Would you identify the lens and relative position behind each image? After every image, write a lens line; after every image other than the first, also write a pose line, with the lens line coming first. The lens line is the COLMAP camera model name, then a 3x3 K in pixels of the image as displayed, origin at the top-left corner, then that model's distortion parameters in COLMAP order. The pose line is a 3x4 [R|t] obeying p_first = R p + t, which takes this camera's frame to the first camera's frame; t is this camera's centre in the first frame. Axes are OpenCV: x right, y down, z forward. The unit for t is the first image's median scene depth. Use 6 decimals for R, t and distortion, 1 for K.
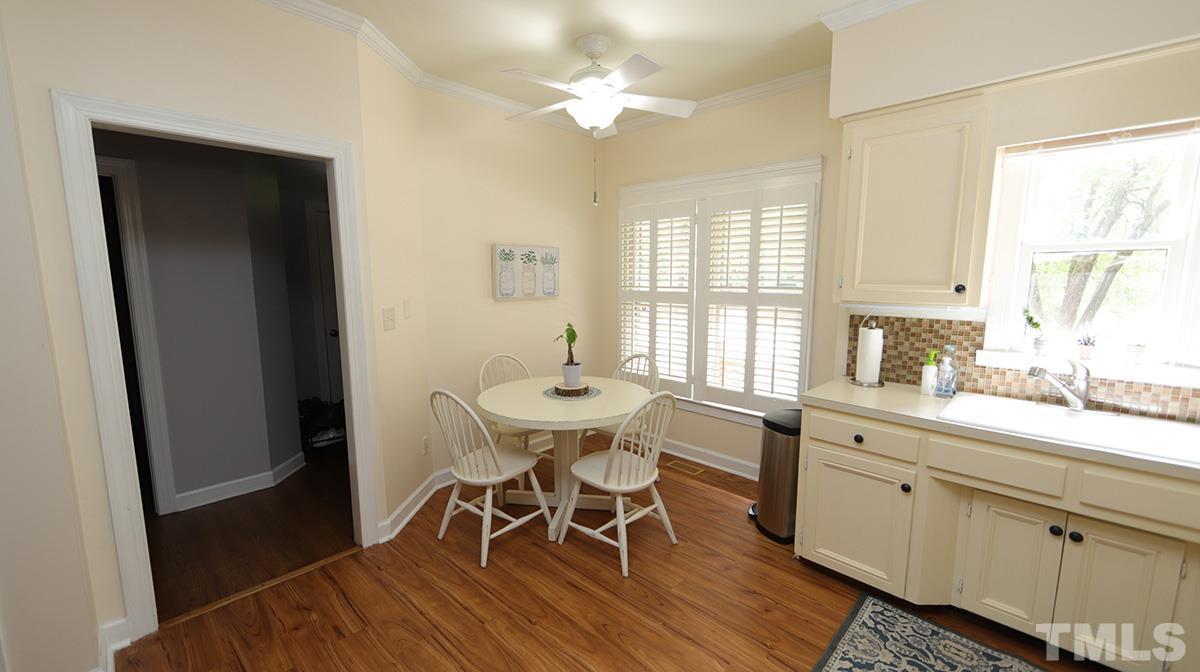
lens RADIAL K [[471.1, 0, 600.5], [0, 471.1, 331.8], [0, 0, 1]] dist [-0.000910, 0.000541]
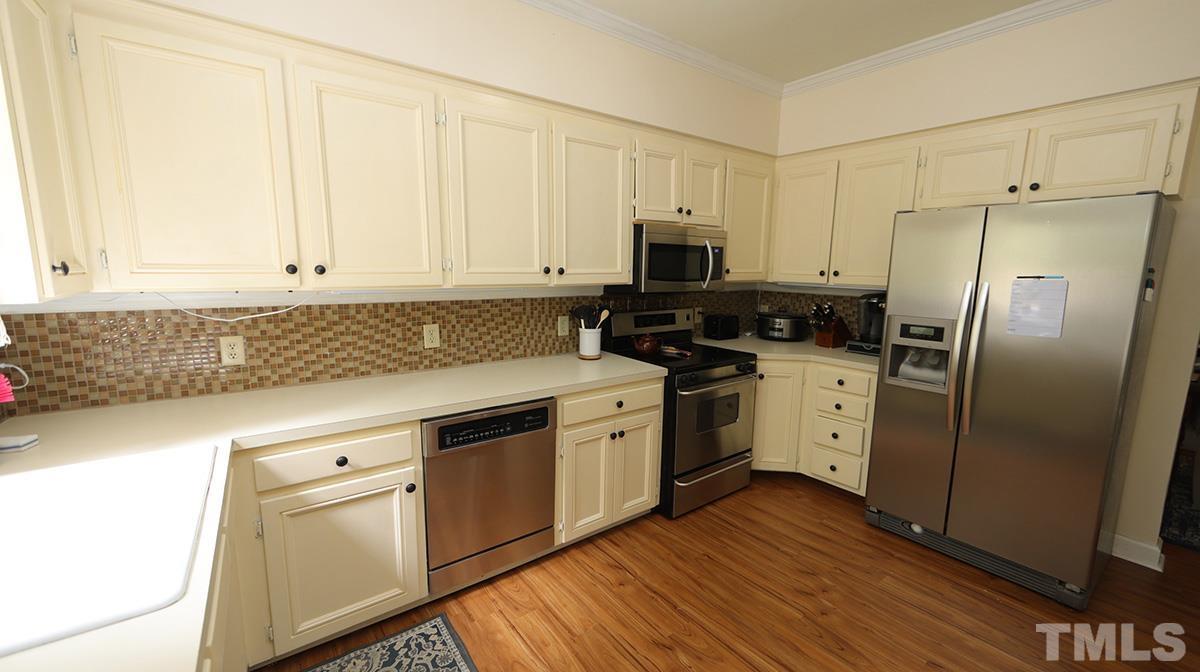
lens RADIAL K [[471.1, 0, 601.2], [0, 471.1, 338.4], [0, 0, 1]] dist [-0.000910, 0.000541]
pose [[-0.984772, -0.037857, 0.169676, -0.127303], [0.009928, 0.962163, 0.272292, -0.118511], [-0.173565, 0.269831, -0.947136, 1.094929]]
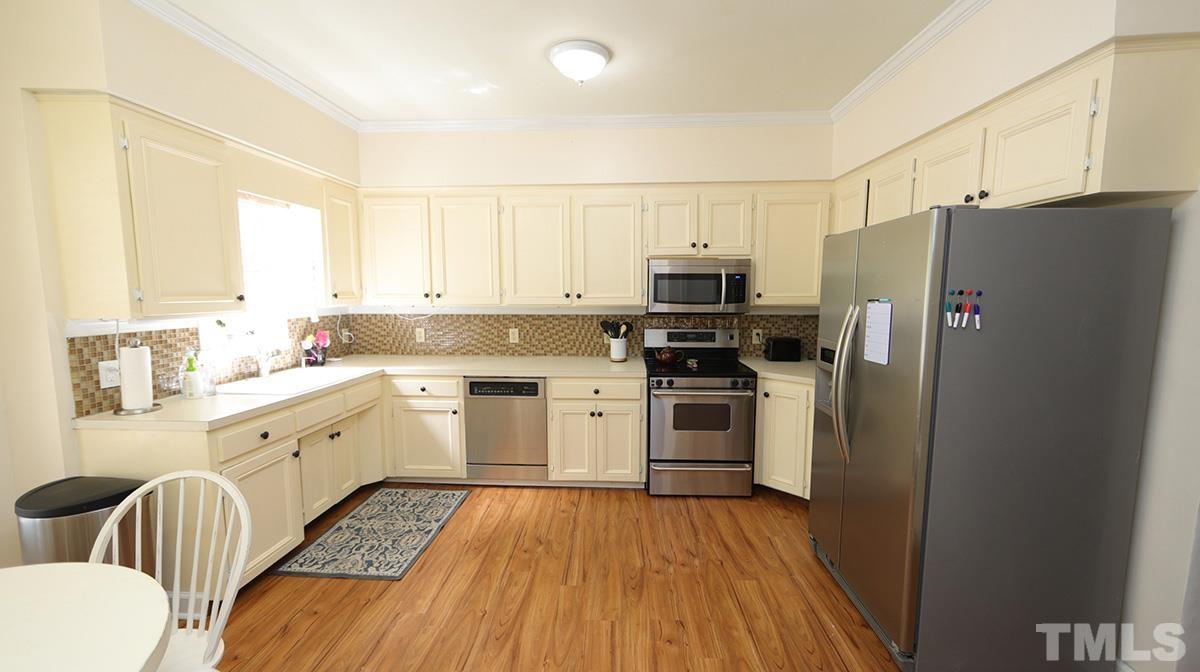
lens RADIAL K [[471.1, 0, 601.5], [0, 471.1, 340.7], [0, 0, 1]] dist [-0.000910, 0.000541]
pose [[-0.647208, -0.081669, 0.757926, -0.758271], [0.095961, 0.977608, 0.187283, -0.115847], [-0.756249, 0.193942, -0.624879, 1.031649]]
